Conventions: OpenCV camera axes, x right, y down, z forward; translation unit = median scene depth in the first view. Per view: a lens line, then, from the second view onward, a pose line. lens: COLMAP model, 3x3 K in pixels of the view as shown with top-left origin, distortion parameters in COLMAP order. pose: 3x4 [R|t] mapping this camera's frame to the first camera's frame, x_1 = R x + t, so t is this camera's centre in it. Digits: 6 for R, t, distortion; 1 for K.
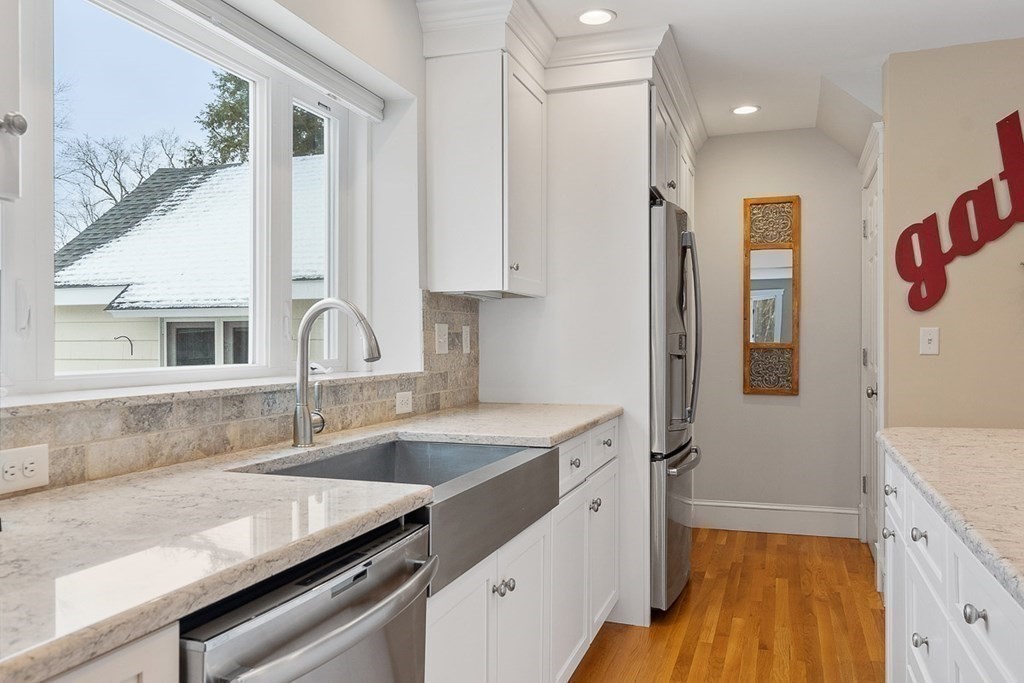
lens RADIAL K [[787.5, 0, 510.6], [0, 787.5, 349.9], [0, 0, 1]] dist [0.006496, -0.000096]
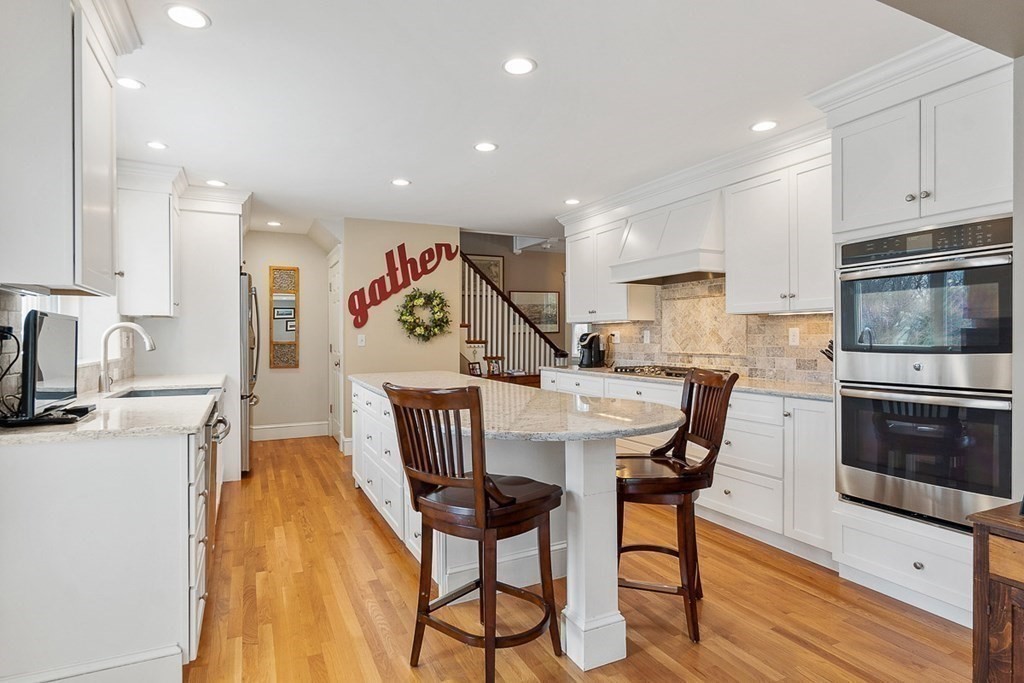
lens RADIAL K [[544.4, 0, 510.3], [0, 544.4, 343.2], [0, 0, 1]] dist [-0.000900, 0.000117]
pose [[0.704921, -0.004752, 0.709269, -0.315638], [0.008330, 0.999964, -0.001580, 0.002809], [-0.709236, 0.007022, 0.704936, -0.472009]]
